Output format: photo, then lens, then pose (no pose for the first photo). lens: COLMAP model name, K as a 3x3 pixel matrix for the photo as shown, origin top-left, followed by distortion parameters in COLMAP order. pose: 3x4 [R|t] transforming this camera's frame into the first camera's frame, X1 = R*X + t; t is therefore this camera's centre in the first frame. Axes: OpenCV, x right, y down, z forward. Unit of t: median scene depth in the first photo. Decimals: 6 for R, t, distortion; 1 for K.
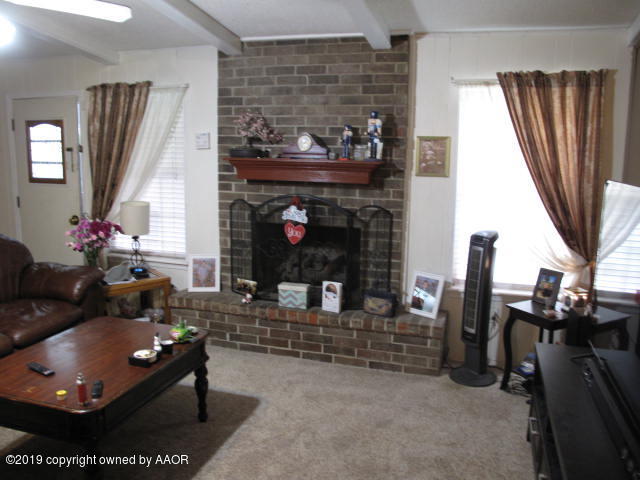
lens RADIAL K [[535.1, 0, 322.4], [0, 535.1, 236.0], [0, 0, 1]] dist [-0.129948, 0.082917]
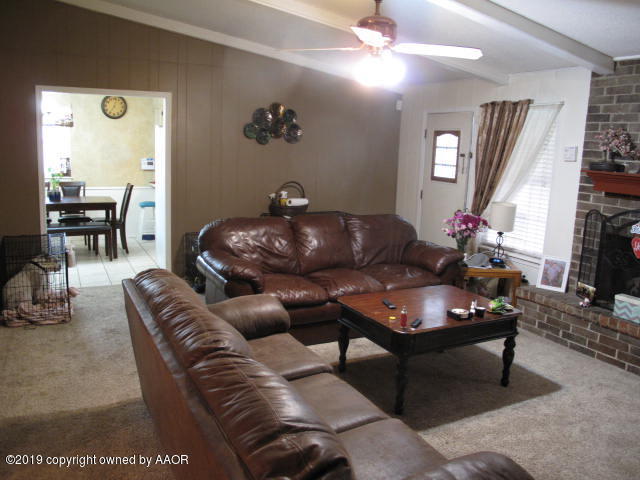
lens RADIAL K [[535.1, 0, 319.9], [0, 535.1, 237.1], [0, 0, 1]] dist [-0.129948, 0.082917]
pose [[0.709407, 0.136031, -0.691548, 0.184362], [-0.149106, 0.987955, 0.041379, 0.024334], [0.688847, 0.073760, 0.721145, -0.124147]]
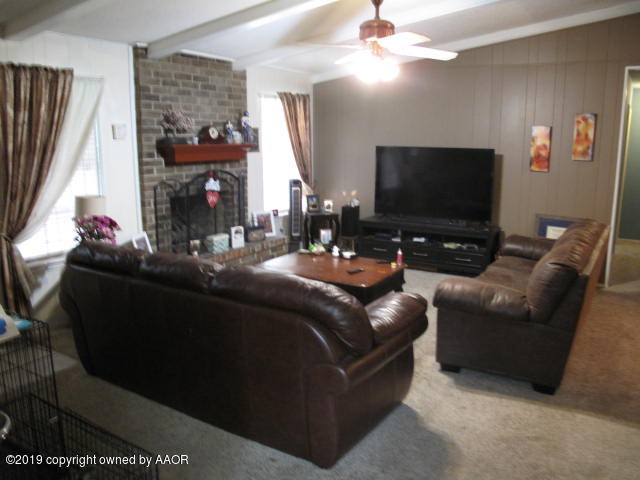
lens RADIAL K [[535.1, 0, 320.6], [0, 535.1, 241.5], [0, 0, 1]] dist [-0.129948, 0.082917]
pose [[0.250845, -0.198514, 0.947454, -1.261093], [0.165942, 0.973078, 0.159948, -0.068393], [-0.953698, 0.117100, 0.277033, 0.361355]]
